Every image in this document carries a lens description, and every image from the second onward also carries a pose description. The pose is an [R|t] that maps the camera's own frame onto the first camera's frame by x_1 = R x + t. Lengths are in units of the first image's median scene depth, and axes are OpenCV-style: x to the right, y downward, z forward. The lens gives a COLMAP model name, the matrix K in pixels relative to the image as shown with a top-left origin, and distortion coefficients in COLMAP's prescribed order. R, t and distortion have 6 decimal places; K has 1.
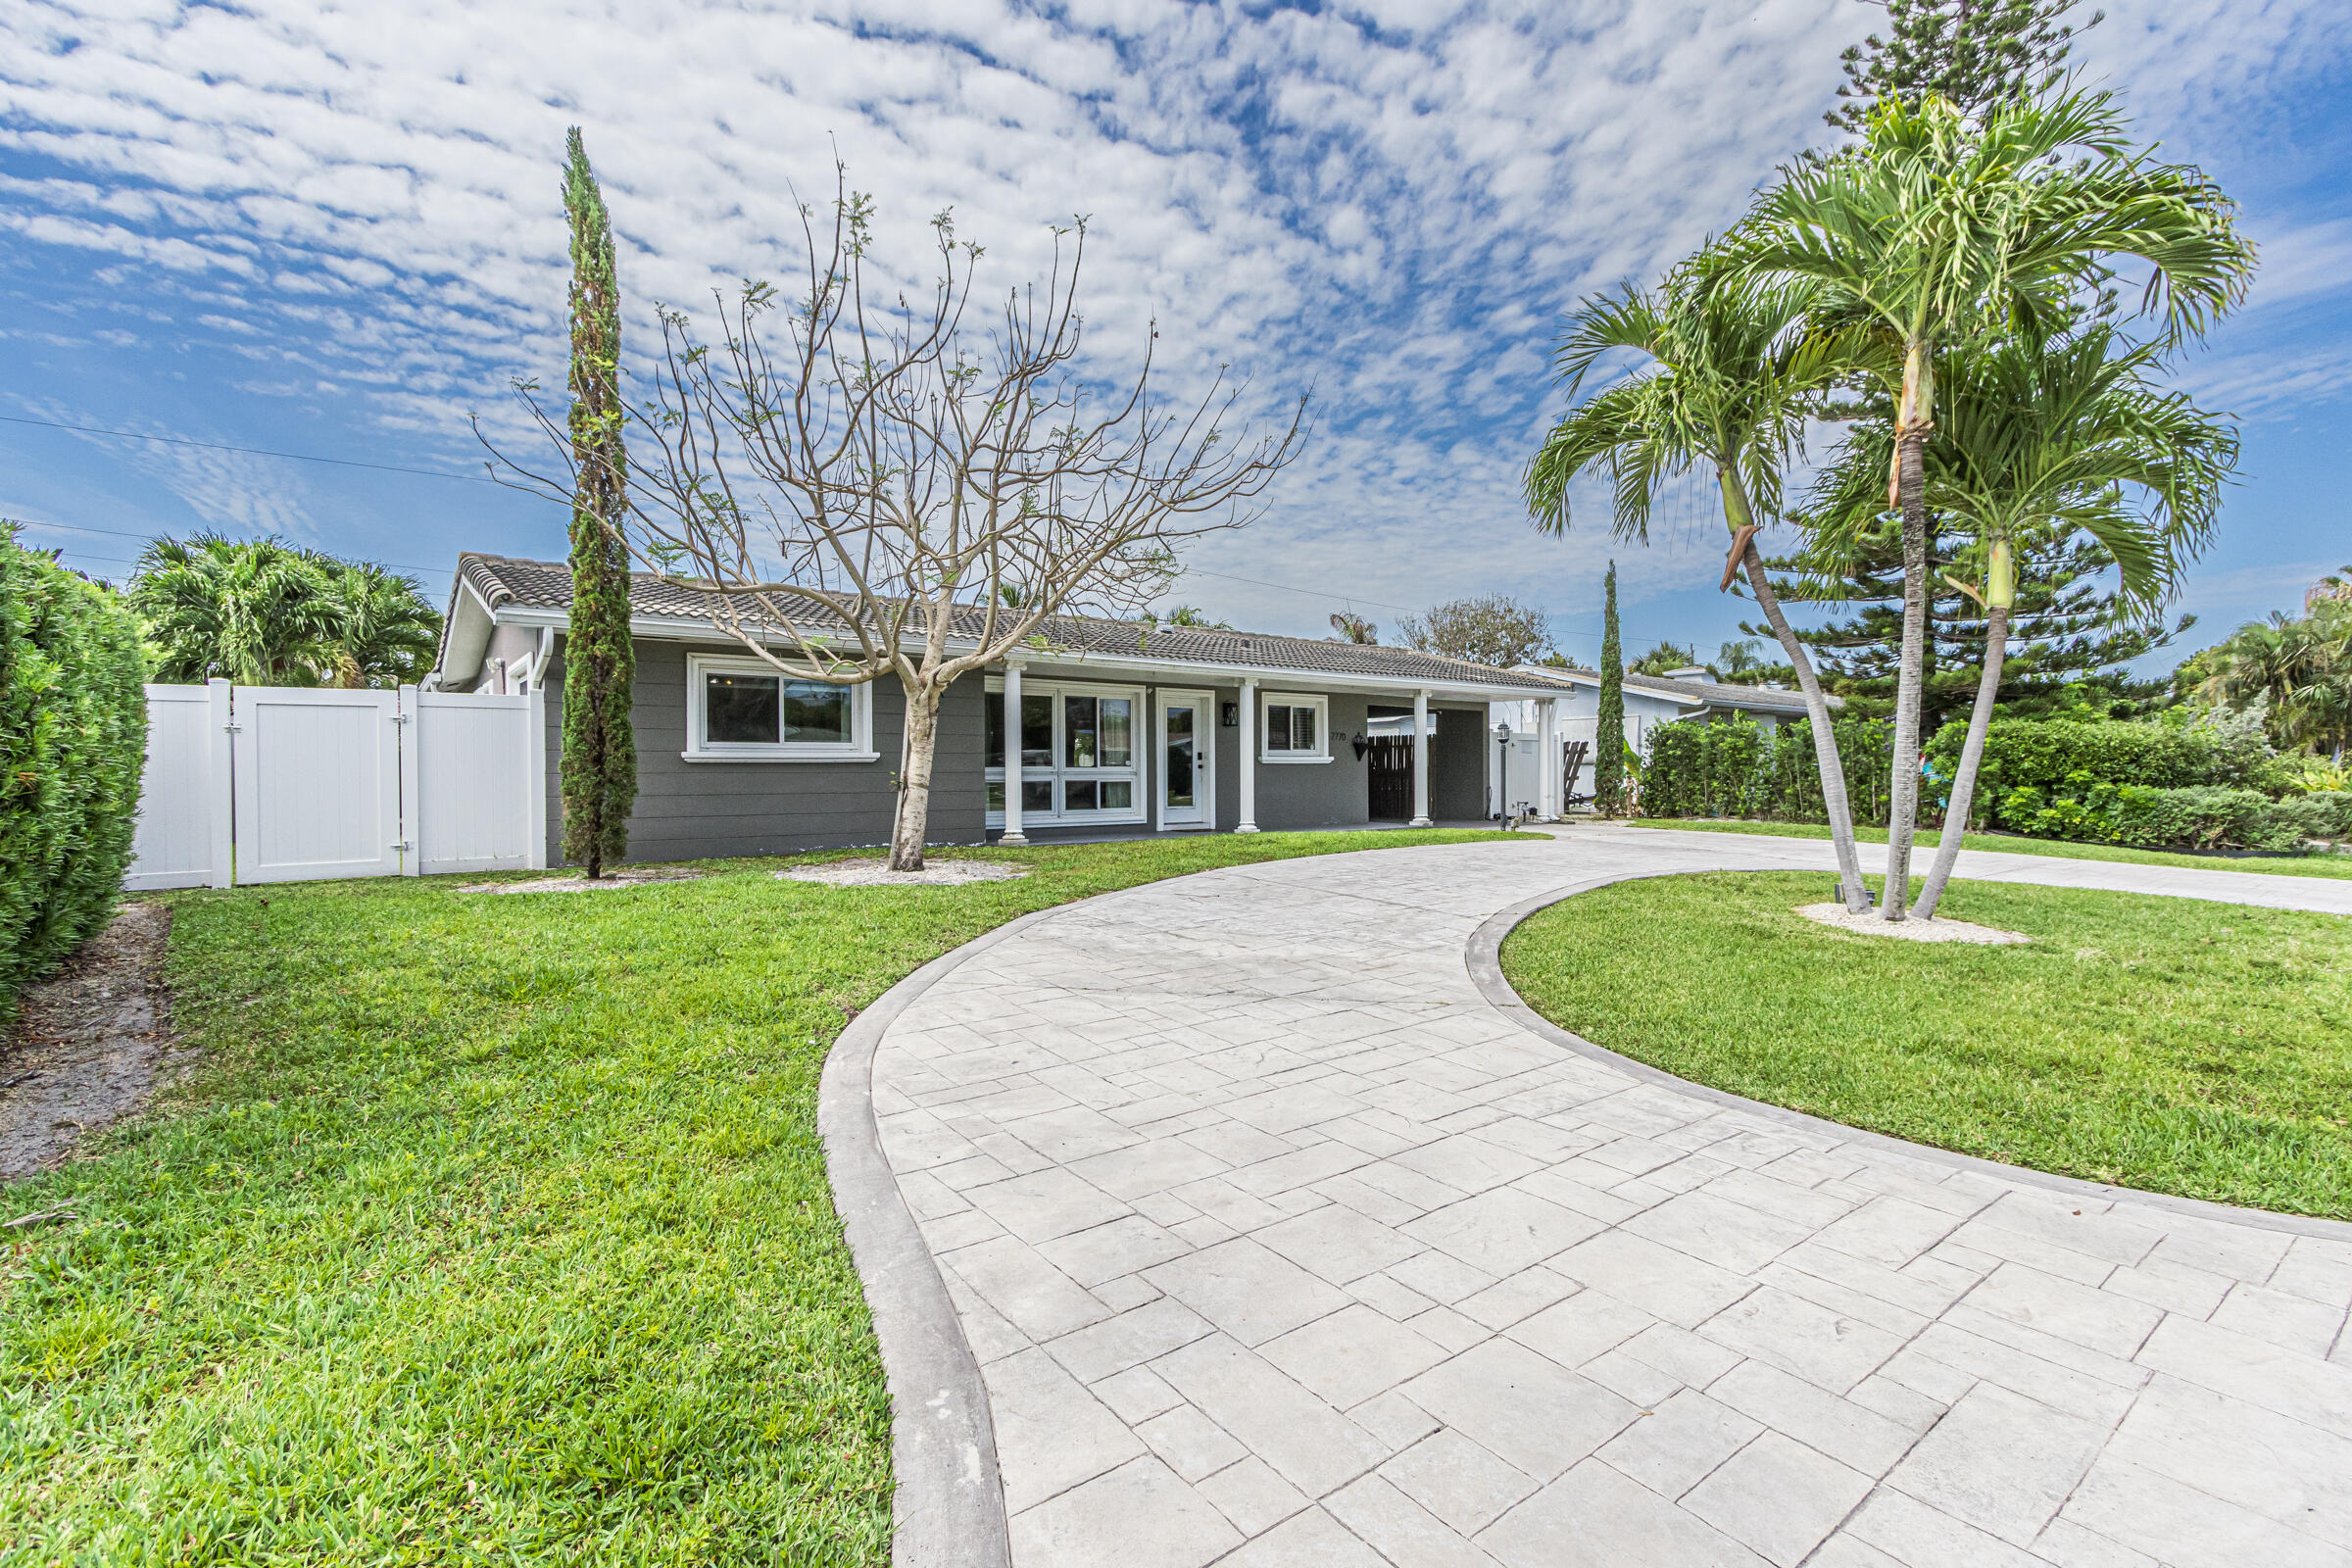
lens RADIAL K [[1078.0, 0, 1178.5], [0, 1078.0, 770.4], [0, 0, 1]] dist [0.009880, -0.003284]
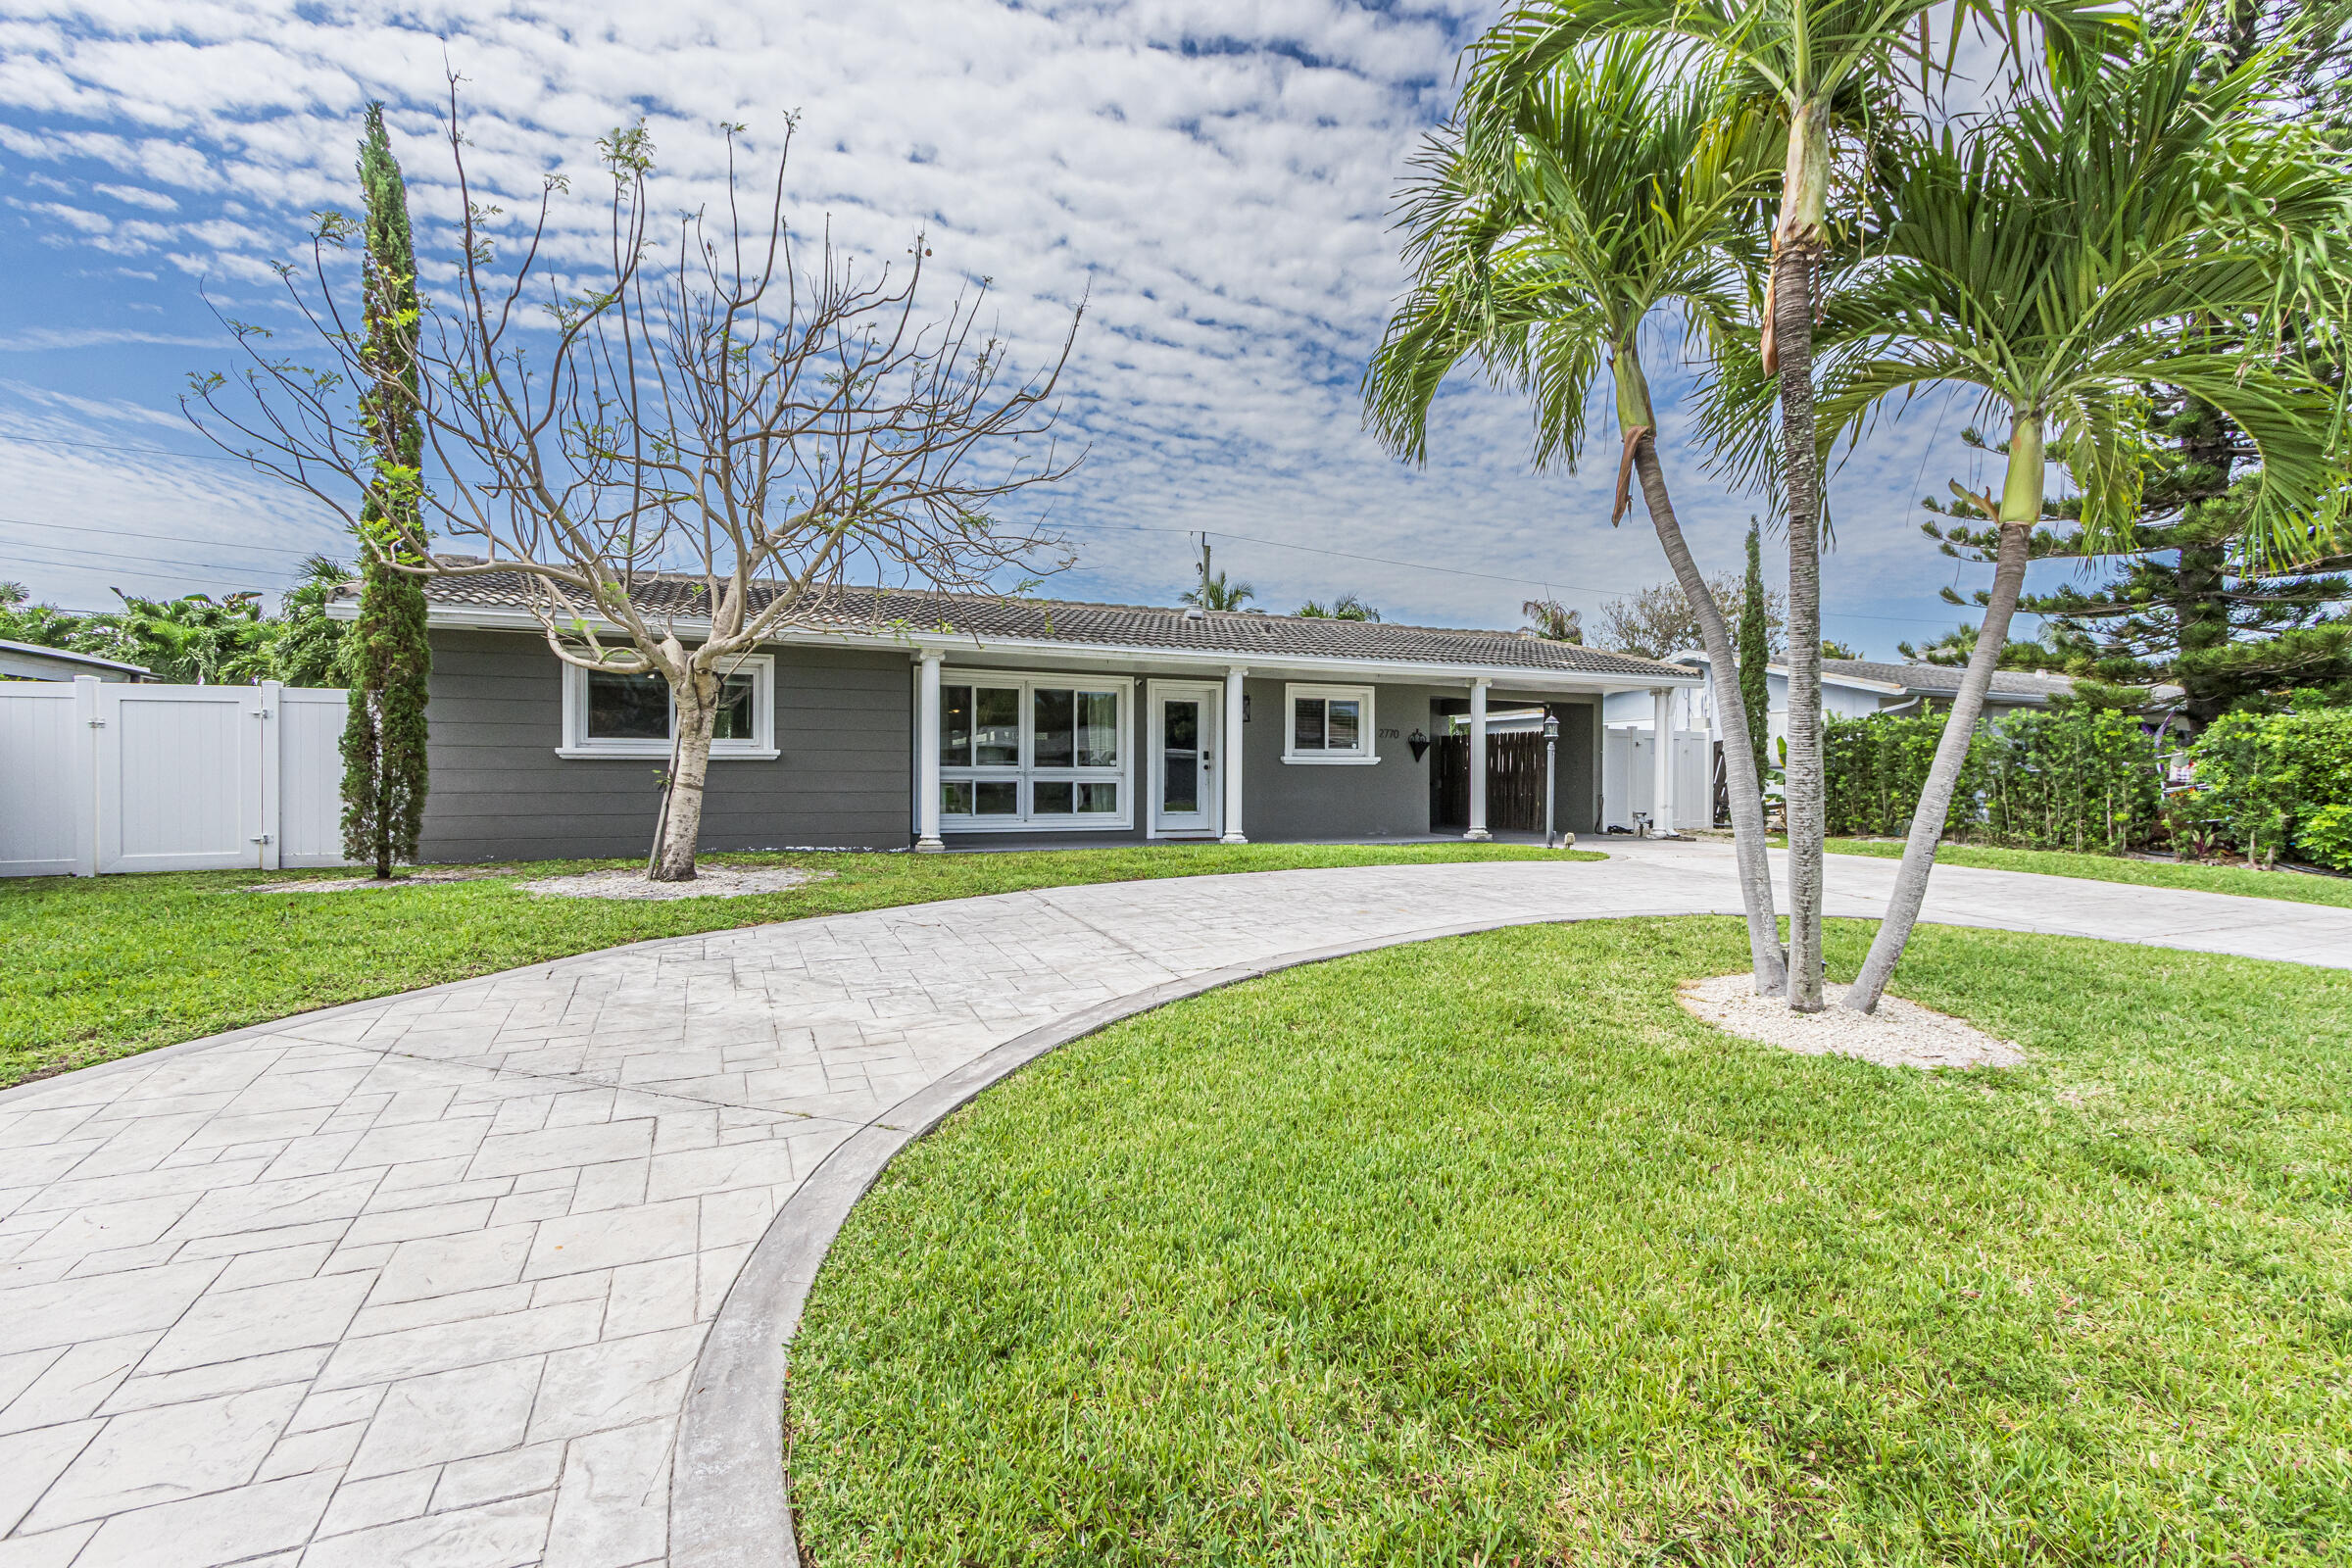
lens RADIAL K [[1078.0, 0, 1181.2], [0, 1078.0, 781.0], [0, 0, 1]] dist [0.009880, -0.003284]
pose [[0.971400, 0.010973, -0.237195, 0.193789], [-0.008511, 0.999899, 0.011400, -0.001887], [0.237296, -0.009055, 0.971395, 0.119729]]
